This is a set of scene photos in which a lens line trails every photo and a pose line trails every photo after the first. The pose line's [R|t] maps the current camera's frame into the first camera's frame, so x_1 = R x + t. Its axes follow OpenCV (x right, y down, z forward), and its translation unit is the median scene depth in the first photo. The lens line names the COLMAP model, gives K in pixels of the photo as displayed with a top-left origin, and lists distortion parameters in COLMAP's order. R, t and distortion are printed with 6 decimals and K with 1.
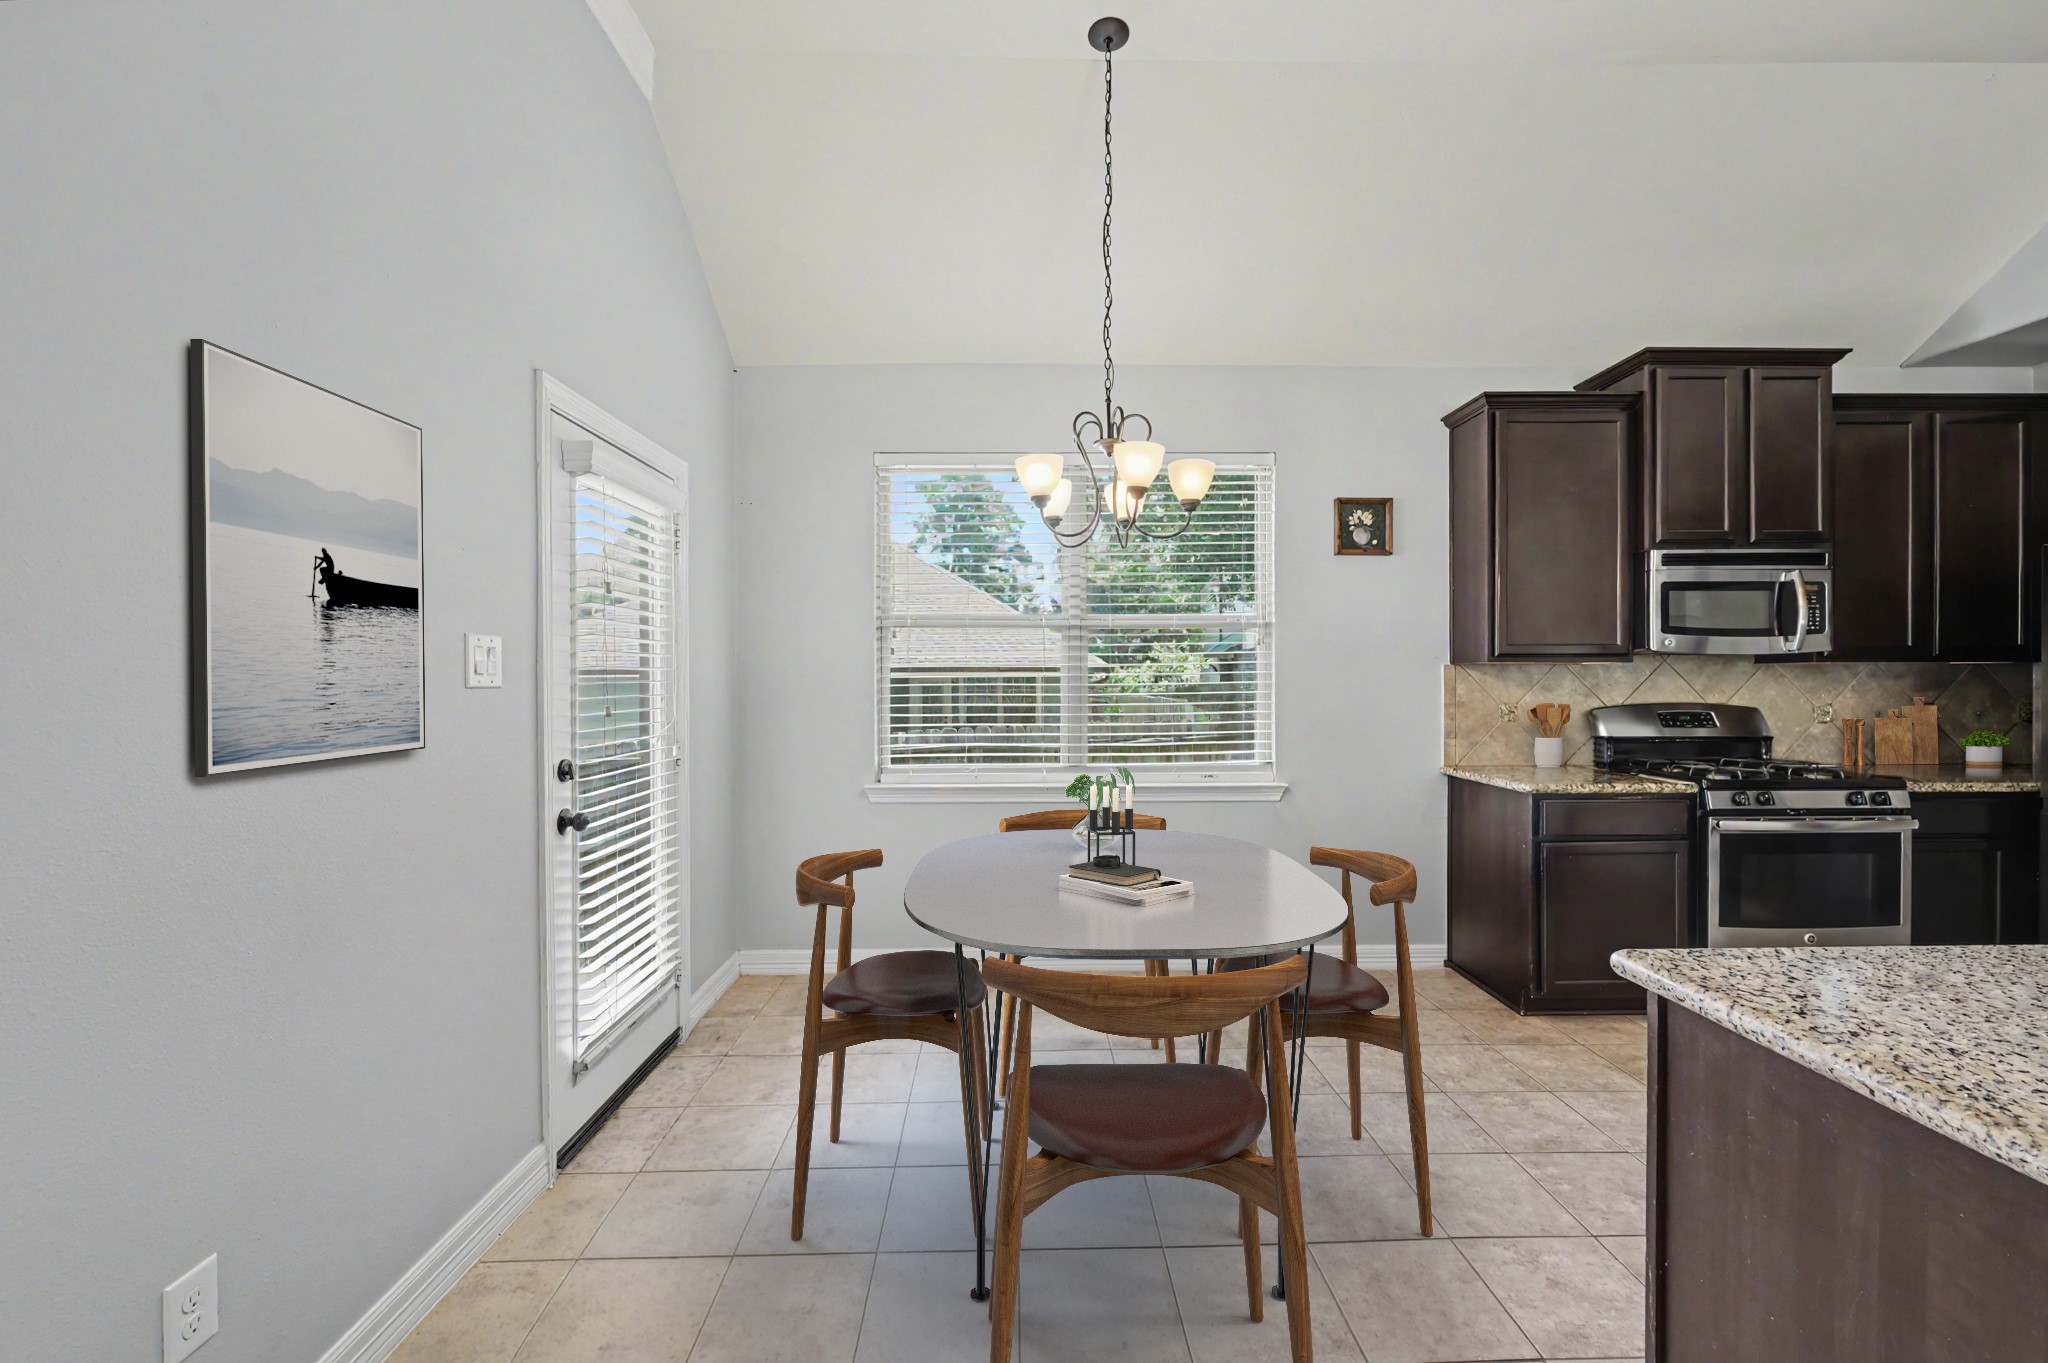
lens RADIAL K [[829.1, 0, 1029.9], [0, 829.1, 680.6], [0, 0, 1]] dist [0.002728, 0.000088]
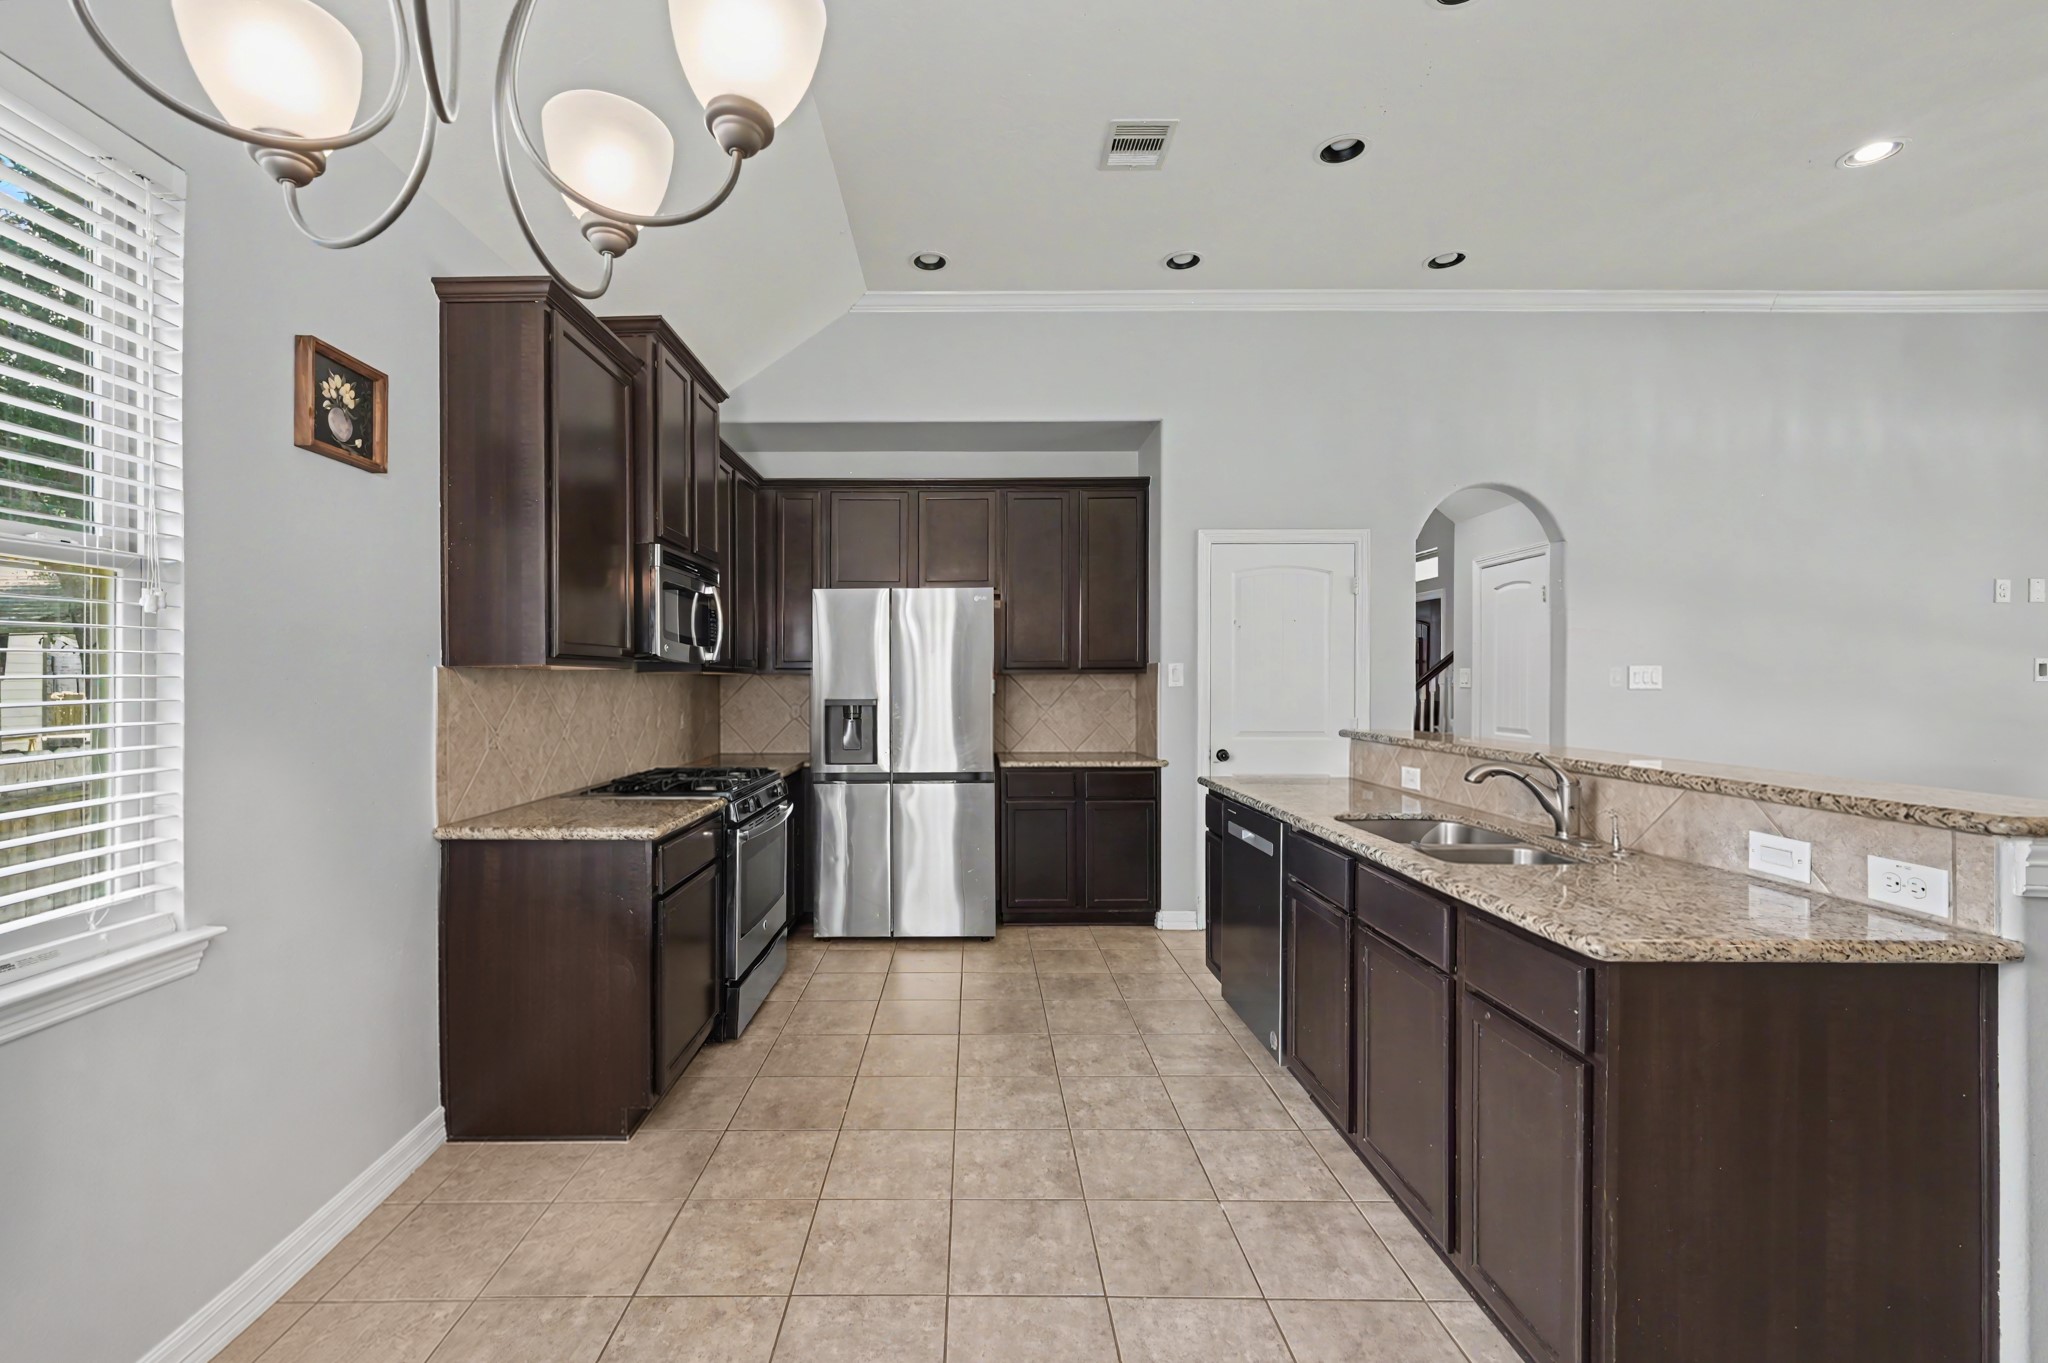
lens RADIAL K [[829.1, 0, 1025.0], [0, 829.1, 680.4], [0, 0, 1]] dist [0.002728, 0.000088]
pose [[0.033357, 0.001955, 0.999442, -0.123927], [0.001978, 0.999996, -0.002023, -0.006492], [-0.999442, 0.002045, 0.033353, 0.539349]]
